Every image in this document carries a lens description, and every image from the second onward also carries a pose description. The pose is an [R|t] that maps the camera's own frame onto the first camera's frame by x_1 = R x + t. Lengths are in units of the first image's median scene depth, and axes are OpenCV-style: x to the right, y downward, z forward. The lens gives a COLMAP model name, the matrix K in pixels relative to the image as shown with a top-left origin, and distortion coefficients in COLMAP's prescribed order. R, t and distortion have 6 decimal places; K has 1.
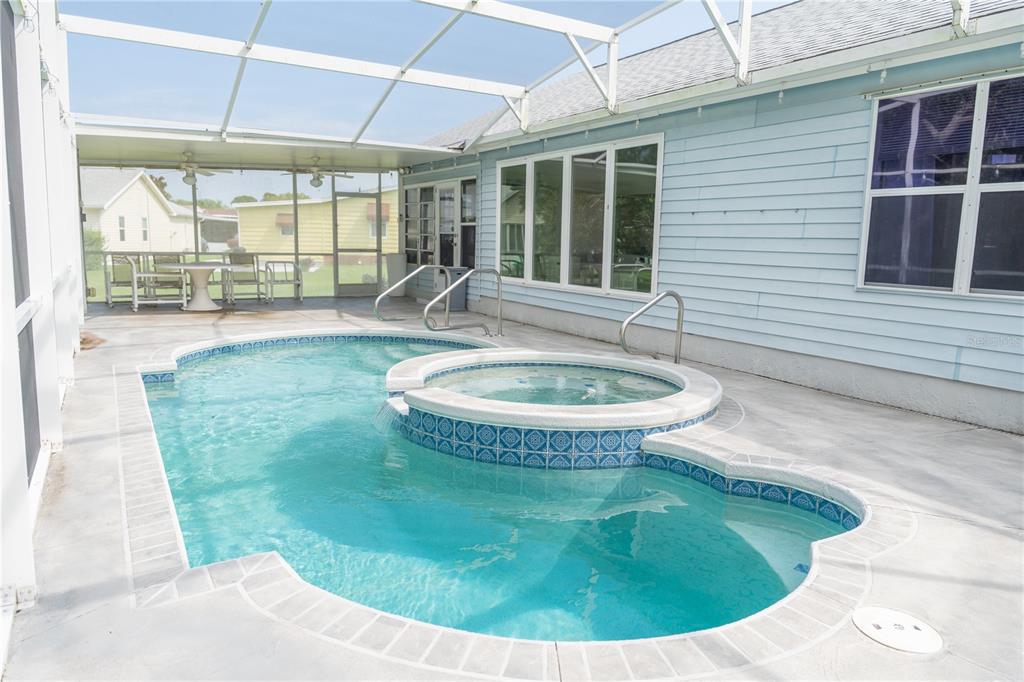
lens RADIAL K [[678.5, 0, 512.0], [0, 678.5, 341.0], [0, 0, 1]] dist [-0.002076, 0.000321]
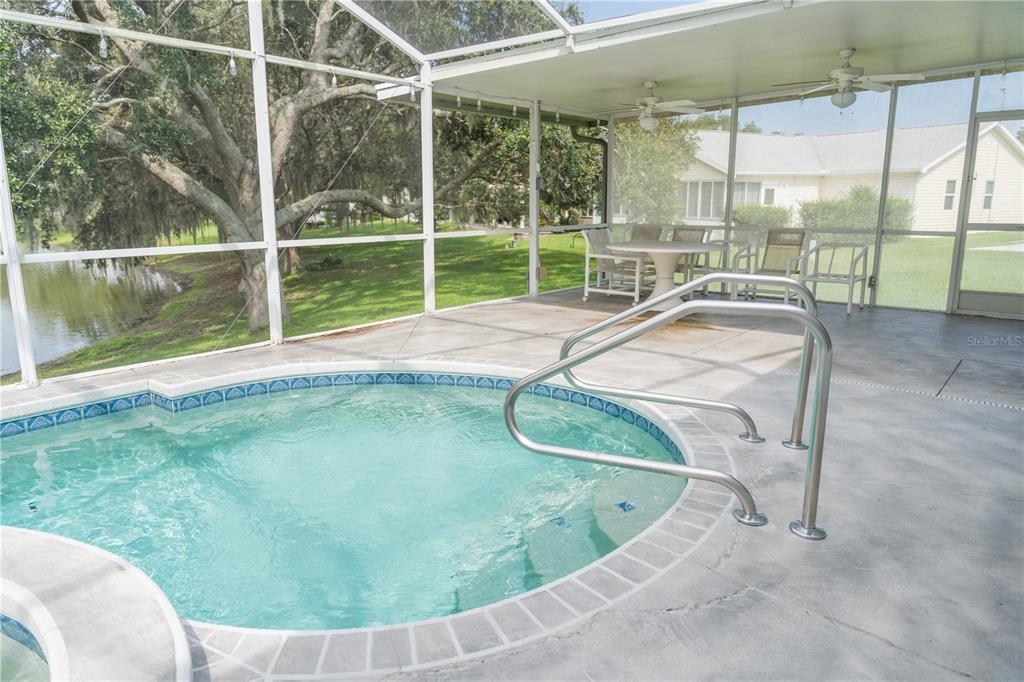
lens RADIAL K [[678.5, 0, 512.0], [0, 678.5, 341.0], [0, 0, 1]] dist [-0.002076, 0.000321]
pose [[0.336891, 0.170059, -0.926059, 0.125613], [-0.127654, 0.982722, 0.134025, -0.072280], [0.932850, 0.073063, 0.352778, 0.499765]]
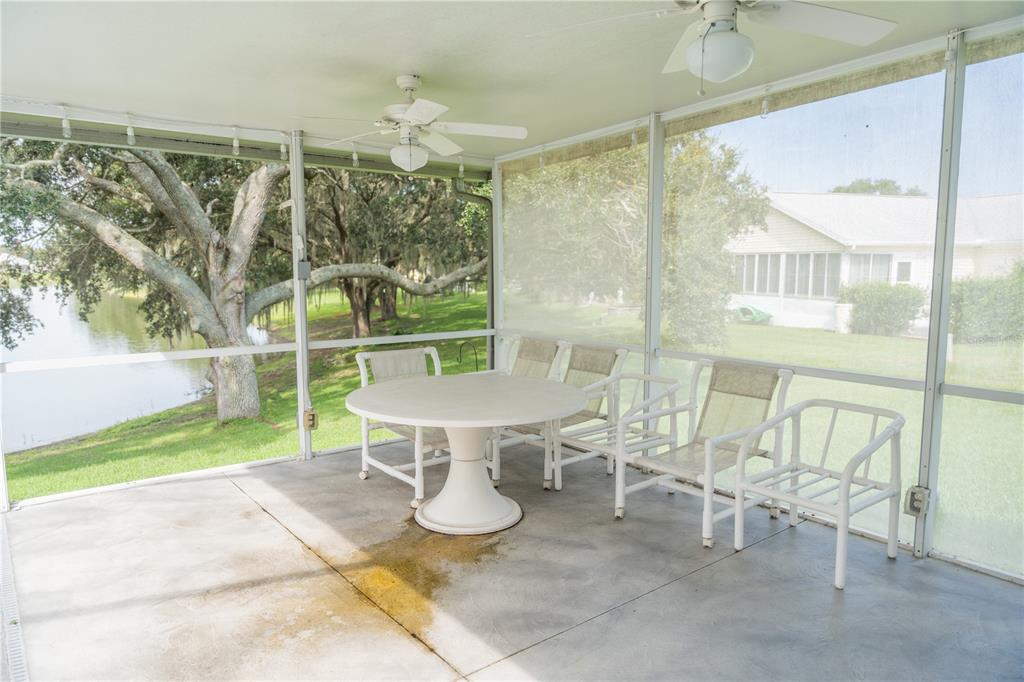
lens RADIAL K [[680.3, 0, 512.0], [0, 680.3, 341.0], [0, 0, 1]] dist [0.004227, -0.004065]
pose [[0.133108, 0.084562, -0.987487, -0.089597], [-0.143791, 0.987459, 0.065177, -0.135570], [0.980615, 0.133316, 0.143598, 0.792818]]
